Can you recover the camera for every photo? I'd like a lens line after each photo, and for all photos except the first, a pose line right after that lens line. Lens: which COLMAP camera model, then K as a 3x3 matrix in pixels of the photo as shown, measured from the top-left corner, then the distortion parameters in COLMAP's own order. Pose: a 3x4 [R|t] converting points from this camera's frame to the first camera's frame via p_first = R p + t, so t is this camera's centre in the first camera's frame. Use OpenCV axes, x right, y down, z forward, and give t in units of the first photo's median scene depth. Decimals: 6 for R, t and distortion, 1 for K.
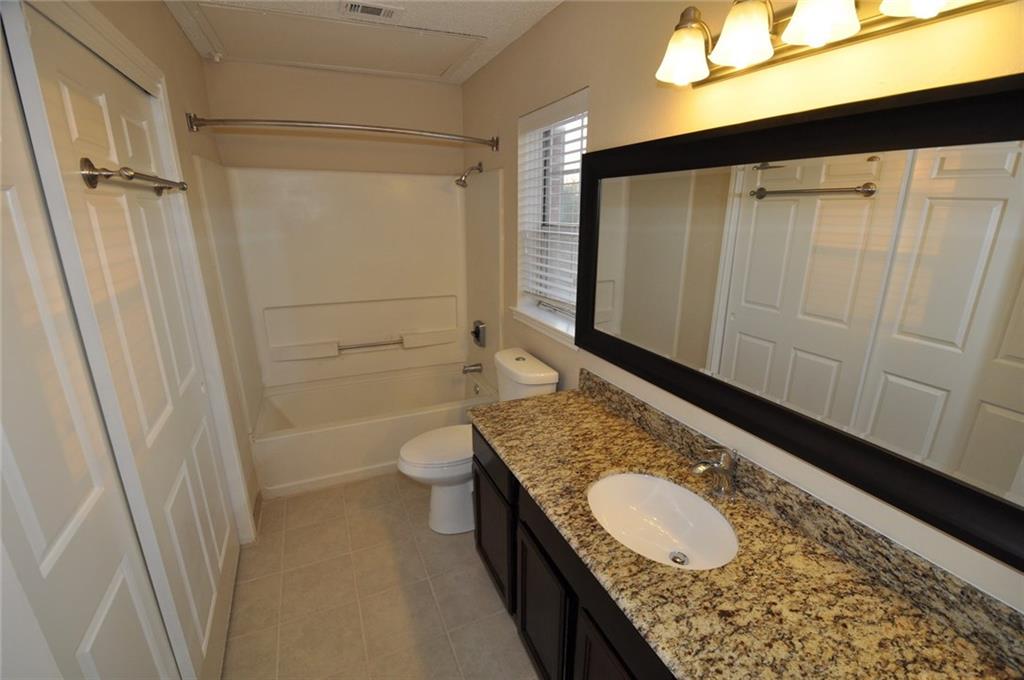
lens RADIAL K [[444.9, 0, 512.3], [0, 444.9, 349.7], [0, 0, 1]] dist [0.017892, -0.024032]
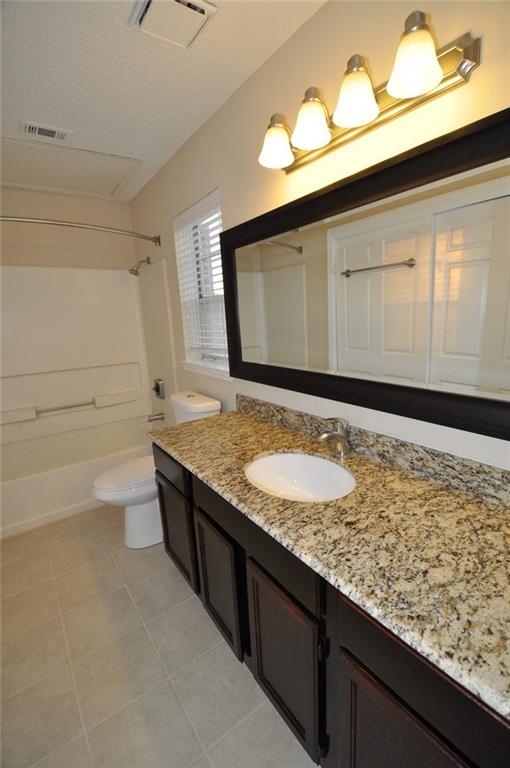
lens RADIAL K [[333.7, 0, 259.3], [0, 333.7, 383.3], [0, 0, 1]] dist [0.017892, -0.024032]
pose [[0.976038, -0.090932, 0.197689, 0.043348], [0.110619, 0.989695, -0.090920, 0.168270], [-0.187384, 0.110609, 0.976039, 0.033759]]
